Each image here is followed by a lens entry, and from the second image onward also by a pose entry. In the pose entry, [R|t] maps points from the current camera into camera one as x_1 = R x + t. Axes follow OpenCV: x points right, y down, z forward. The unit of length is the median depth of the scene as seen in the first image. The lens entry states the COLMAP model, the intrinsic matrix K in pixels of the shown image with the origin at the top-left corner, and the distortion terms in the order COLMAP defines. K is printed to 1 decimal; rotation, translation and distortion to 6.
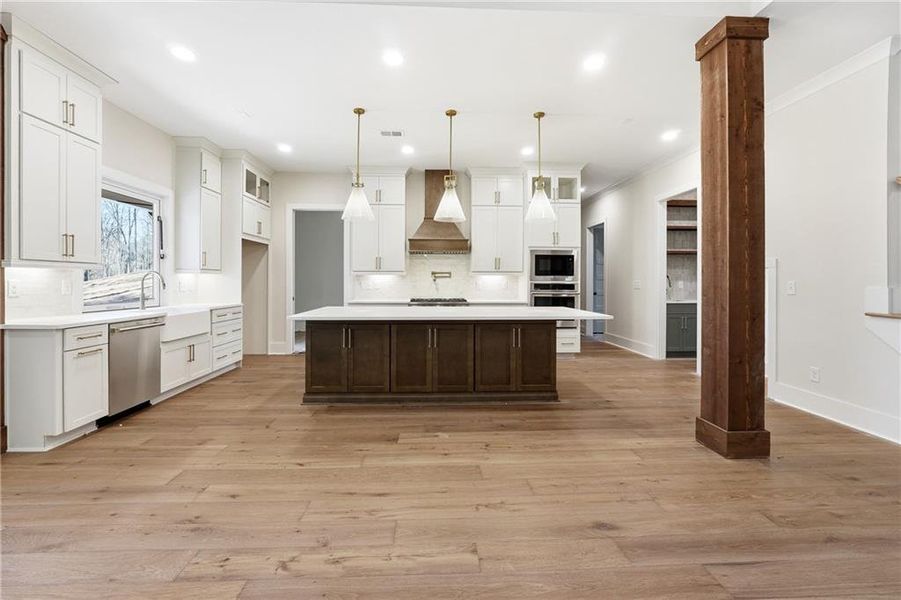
lens RADIAL K [[383.4, 0, 446.5], [0, 383.4, 284.6], [0, 0, 1]] dist [-0.017923, 0.000204]
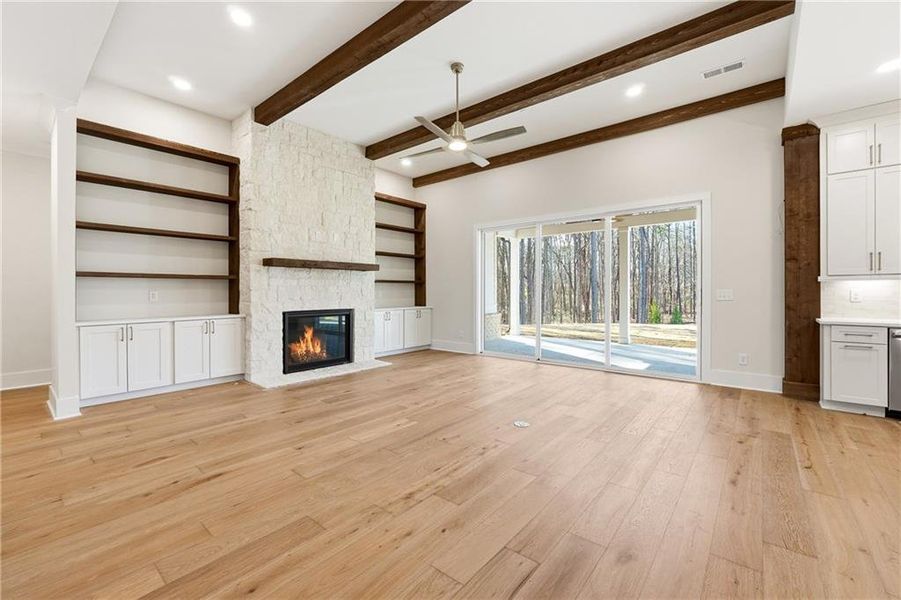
lens RADIAL K [[381.9, 0, 445.6], [0, 381.9, 291.4], [0, 0, 1]] dist [-0.000777, 0.000103]
pose [[-0.673600, 0.003354, -0.739089, 0.545493], [-0.000423, 0.999988, 0.004923, -0.006925], [0.739096, 0.003629, -0.673590, 0.501533]]
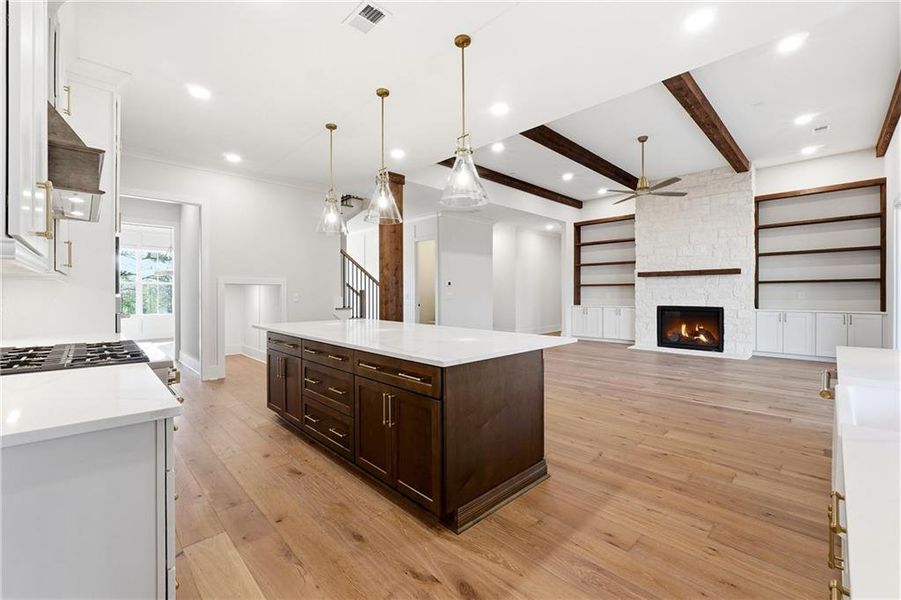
lens RADIAL K [[380.6, 0, 449.1], [0, 380.6, 291.1], [0, 0, 1]] dist [-0.024683, 0.006269]
pose [[-0.665862, 0.010117, 0.746006, -0.593615], [0.011495, 0.999928, -0.003301, -0.013520], [-0.745986, 0.006377, -0.665931, 1.223417]]
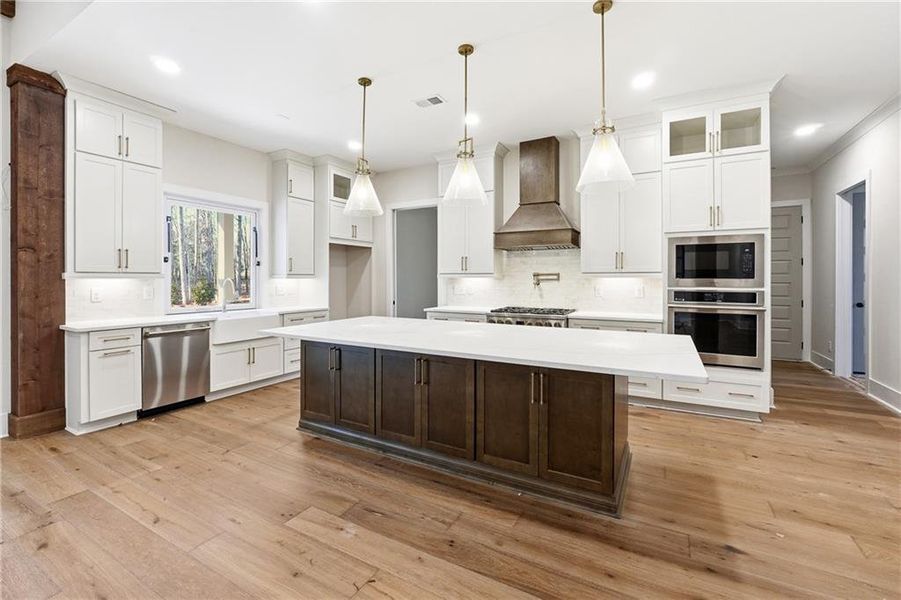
lens RADIAL K [[387.9, 0, 446.5], [0, 387.9, 280.1], [0, 0, 1]] dist [-0.025471, 0.007604]
pose [[0.848856, -0.001341, -0.528623, 0.298533], [-0.001321, 0.999988, -0.004657, -0.020822], [0.528623, 0.004652, 0.848844, 0.327709]]
